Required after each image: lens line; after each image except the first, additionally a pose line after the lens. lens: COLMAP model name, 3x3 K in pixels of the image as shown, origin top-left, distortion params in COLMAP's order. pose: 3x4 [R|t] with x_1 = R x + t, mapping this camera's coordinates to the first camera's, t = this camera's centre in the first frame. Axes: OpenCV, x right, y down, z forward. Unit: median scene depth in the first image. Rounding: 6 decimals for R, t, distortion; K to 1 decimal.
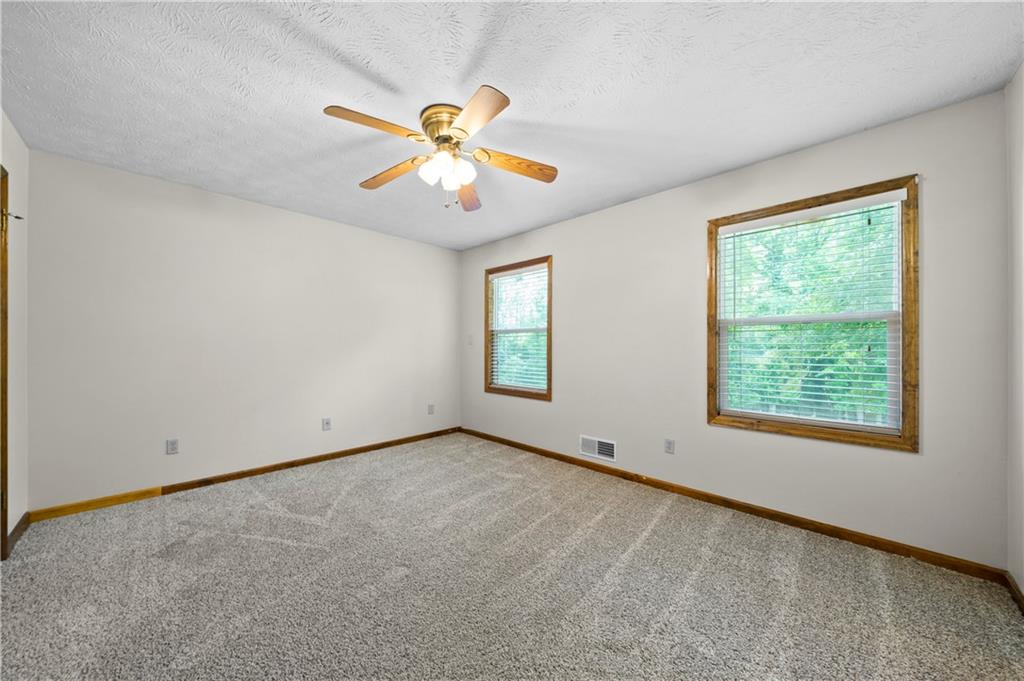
lens RADIAL K [[376.4, 0, 513.0], [0, 376.4, 322.0], [0, 0, 1]] dist [0.010514, -0.000020]
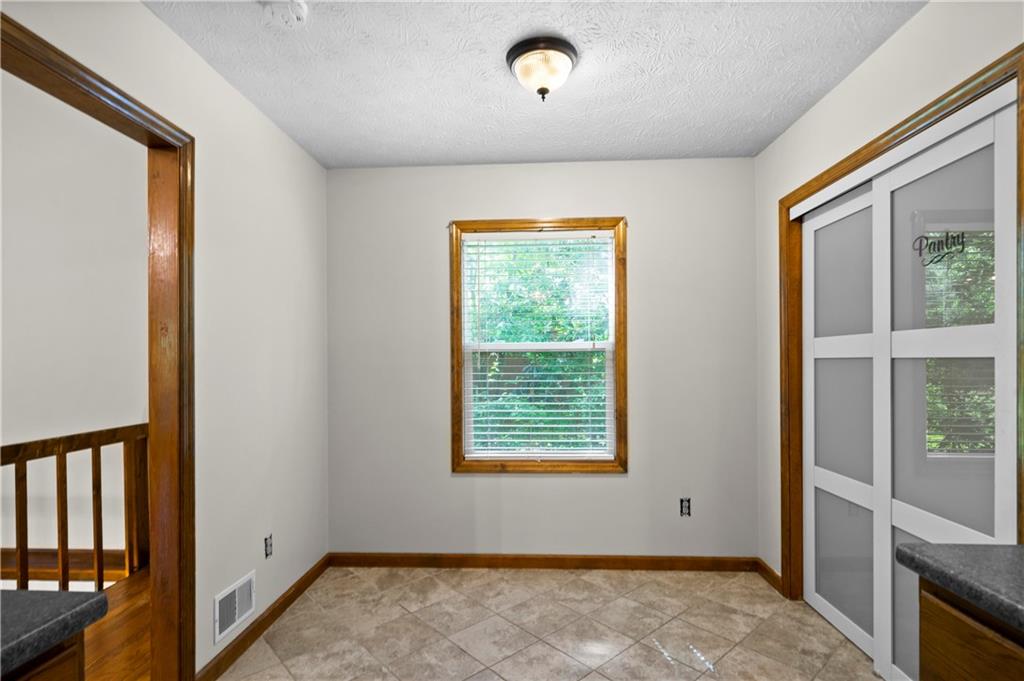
lens RADIAL K [[505.5, 0, 510.7], [0, 505.5, 364.6], [0, 0, 1]] dist [-0.018120, 0.000001]
pose [[0.731803, 0.015600, 0.681338, -0.344046], [-0.042503, 0.998837, 0.022782, 0.021565], [-0.680189, -0.045631, 0.731615, 0.341708]]
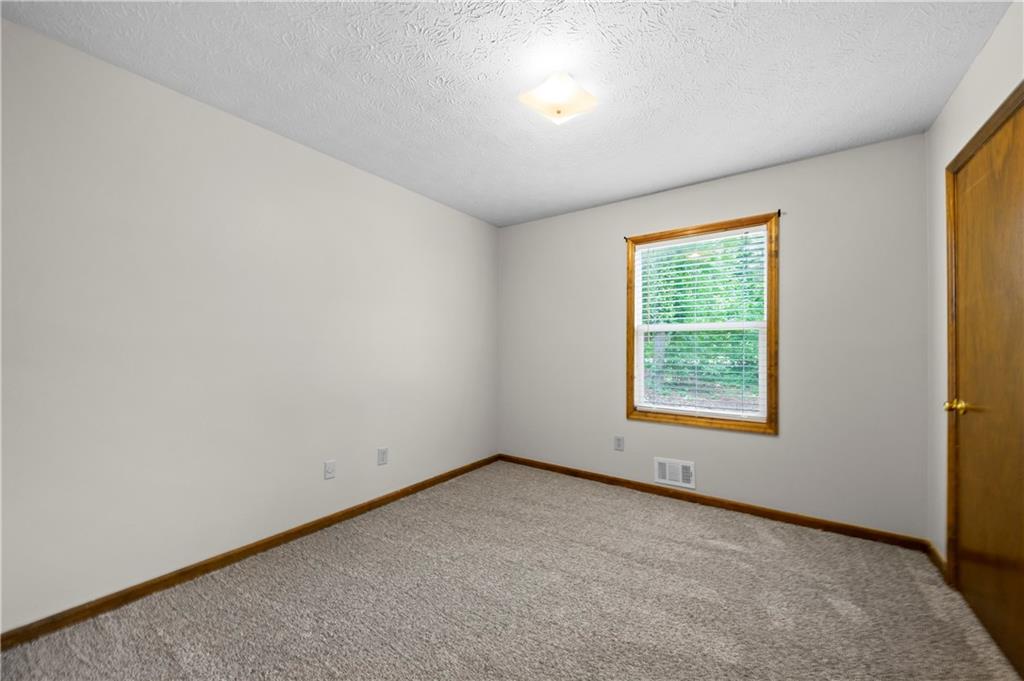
lens RADIAL K [[355.0, 0, 511.5], [0, 355.0, 338.5], [0, 0, 1]] dist [-0.000639, -0.000086]
pose [[0.979227, 0.012820, 0.202363, -0.077721], [-0.019628, 0.999306, 0.031673, 0.005003], [-0.201816, -0.034987, 0.978798, 0.082232]]
